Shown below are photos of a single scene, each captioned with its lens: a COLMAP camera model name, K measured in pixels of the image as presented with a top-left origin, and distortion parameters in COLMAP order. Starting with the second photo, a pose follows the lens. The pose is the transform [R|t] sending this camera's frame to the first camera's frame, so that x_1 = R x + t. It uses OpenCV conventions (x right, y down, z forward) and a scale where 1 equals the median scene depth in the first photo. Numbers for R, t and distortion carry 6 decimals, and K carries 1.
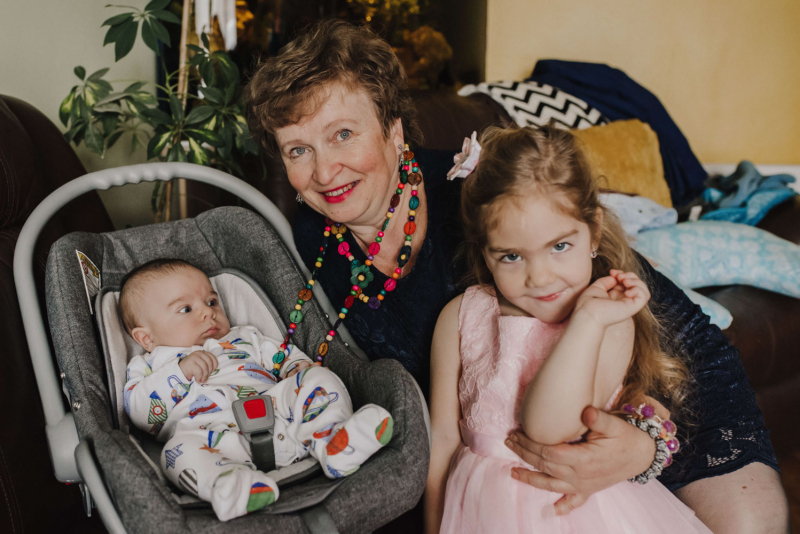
lens RADIAL K [[889.0, 0, 343.7], [0, 889.0, 229.0], [0, 0, 1]] dist [-0.030186, 0.000000]
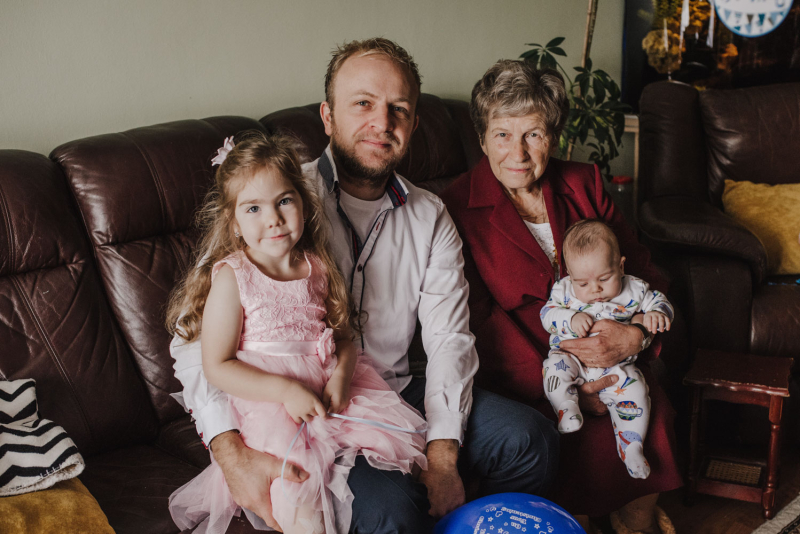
lens RADIAL K [[908.7, 0, 452.4], [0, 908.7, 308.7], [0, 0, 1]] dist [-0.007200, 0.000000]
pose [[0.801778, 0.183548, -0.568738, 0.606759], [-0.079198, 0.975908, 0.203303, -0.096629], [0.592351, -0.117961, 0.796998, -0.428397]]
